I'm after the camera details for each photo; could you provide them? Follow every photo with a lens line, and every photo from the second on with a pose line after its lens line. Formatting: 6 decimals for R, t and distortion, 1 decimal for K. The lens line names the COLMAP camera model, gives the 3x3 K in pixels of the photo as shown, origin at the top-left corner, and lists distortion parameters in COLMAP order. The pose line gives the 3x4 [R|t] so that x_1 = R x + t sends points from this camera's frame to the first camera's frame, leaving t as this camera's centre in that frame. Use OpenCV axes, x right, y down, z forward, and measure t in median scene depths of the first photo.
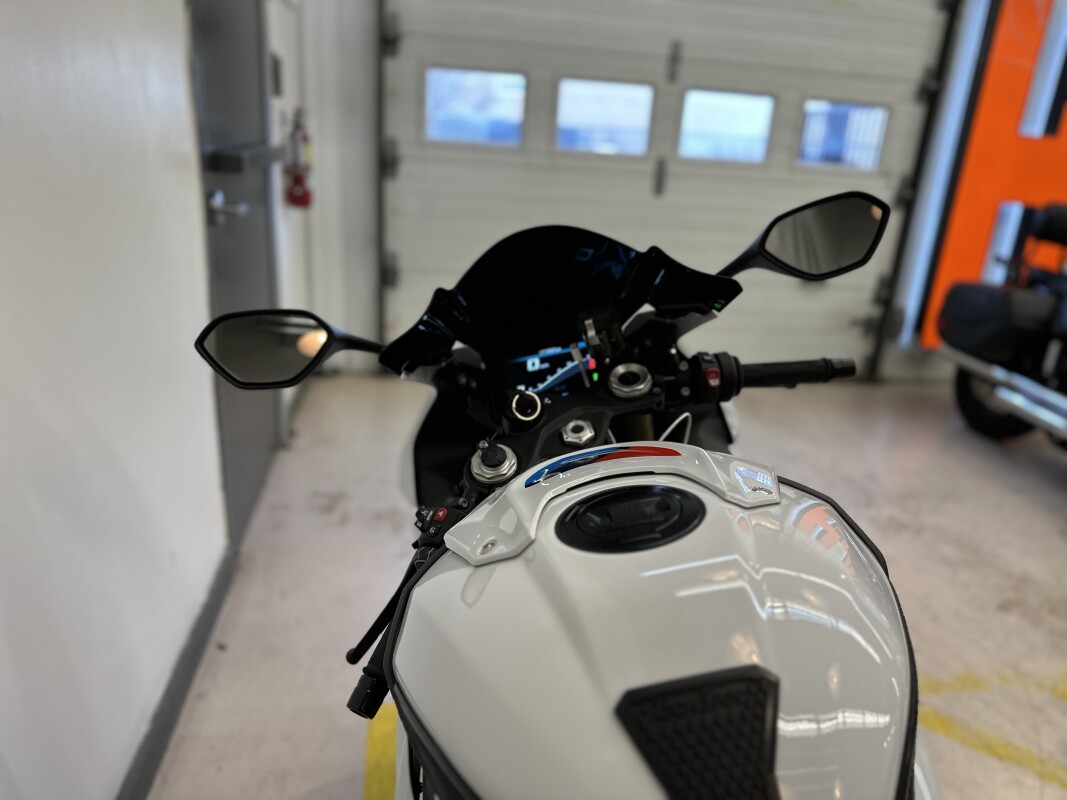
lens RADIAL K [[801.4, 0, 559.1], [0, 801.4, 397.6], [0, 0, 1]] dist [-0.007502, -0.003790]
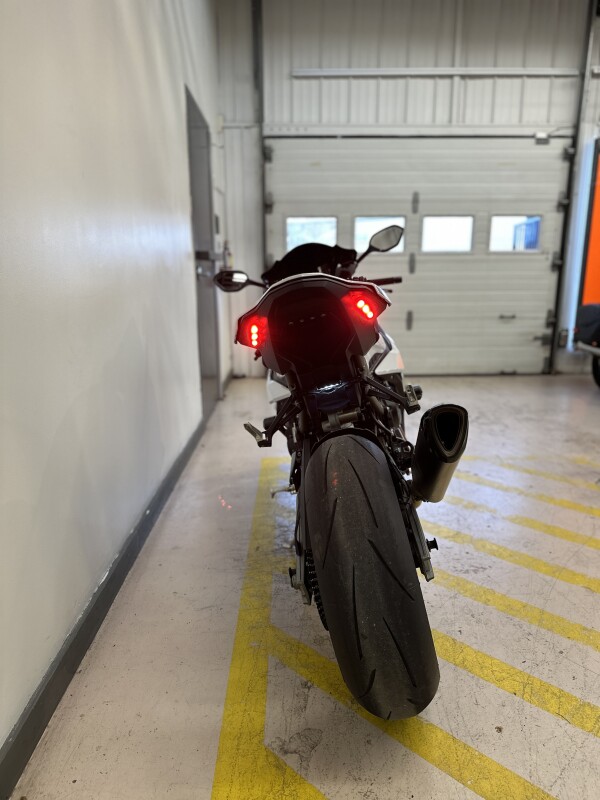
lens RADIAL K [[600.9, 0, 300.0], [0, 600.9, 400.0], [0, 0, 1]] dist [-0.007502, -0.003790]
pose [[0.984896, -0.042225, -0.167919, 0.112875], [0.023719, 0.993568, -0.110724, 0.234111], [0.171514, 0.105069, 0.979563, -0.467268]]
